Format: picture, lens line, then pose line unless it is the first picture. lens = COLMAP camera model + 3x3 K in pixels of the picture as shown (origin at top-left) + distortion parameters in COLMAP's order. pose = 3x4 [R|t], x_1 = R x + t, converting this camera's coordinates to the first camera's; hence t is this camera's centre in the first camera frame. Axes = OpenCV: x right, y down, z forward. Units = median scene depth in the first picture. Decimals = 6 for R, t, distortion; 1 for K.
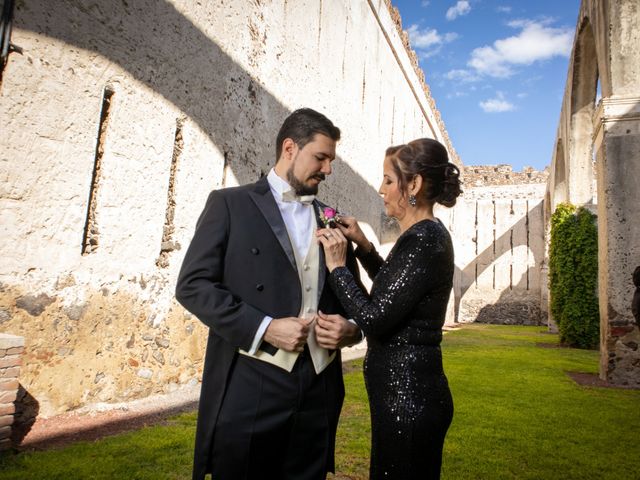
lens RADIAL K [[512.6, 0, 314.6], [0, 512.6, 238.2], [0, 0, 1]] dist [-0.136011, 0.088492]
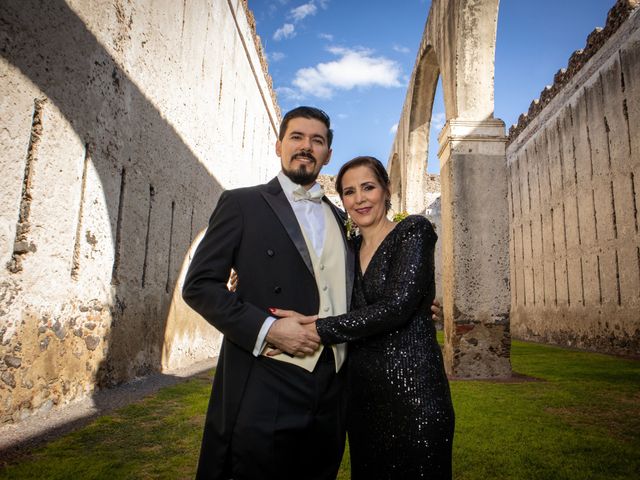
lens RADIAL K [[512.6, 0, 326.0], [0, 512.6, 238.8], [0, 0, 1]] dist [-0.136011, 0.088492]
pose [[0.937474, 0.017548, 0.347613, -0.070702], [-0.014100, 0.999823, -0.012448, 0.003163], [-0.347770, 0.006769, 0.937555, 0.032991]]
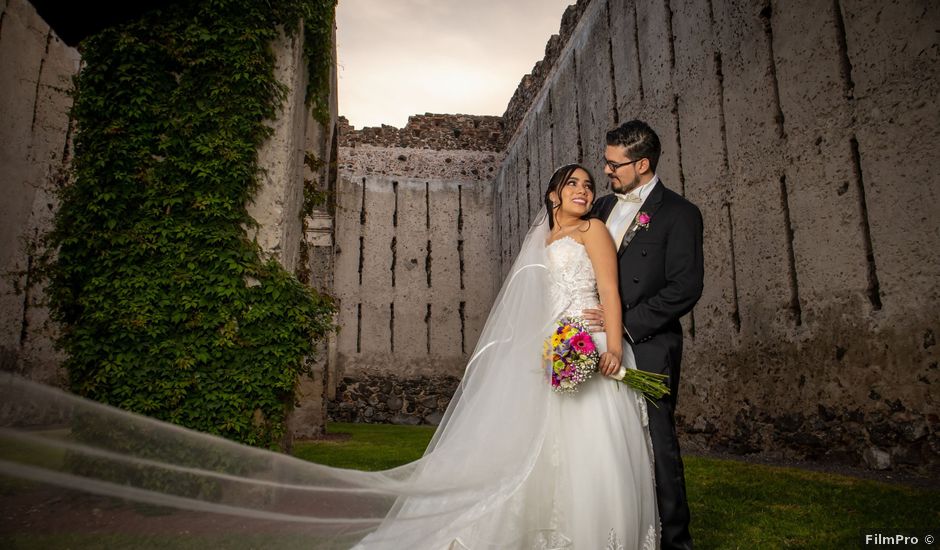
lens RADIAL K [[632.1, 0, 453.4], [0, 632.1, 307.4], [0, 0, 1]] dist [-0.090247, 0.011192]
pose [[0.861439, 0.042209, 0.506104, 0.958885], [-0.029796, 0.999024, -0.032604, 0.290054], [-0.506987, 0.013006, 0.861856, 1.378263]]
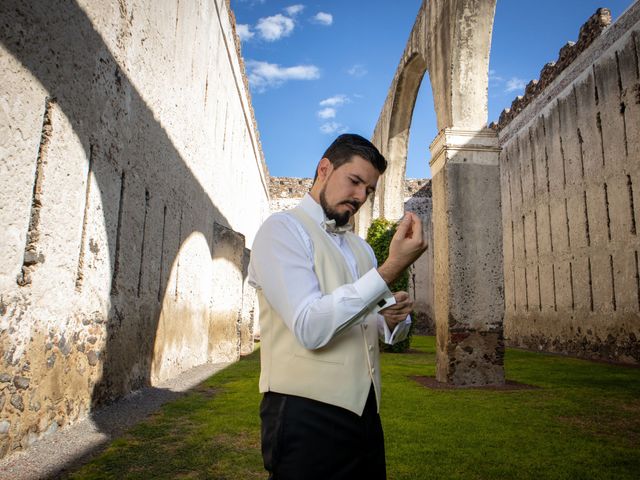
lens RADIAL K [[512.6, 0, 326.9], [0, 512.6, 238.1], [0, 0, 1]] dist [-0.136011, 0.088492]
pose [[0.903970, 0.028654, 0.426635, -0.146255], [-0.022619, 0.999560, -0.019205, -0.008019], [-0.426997, 0.007711, 0.904220, 0.082875]]
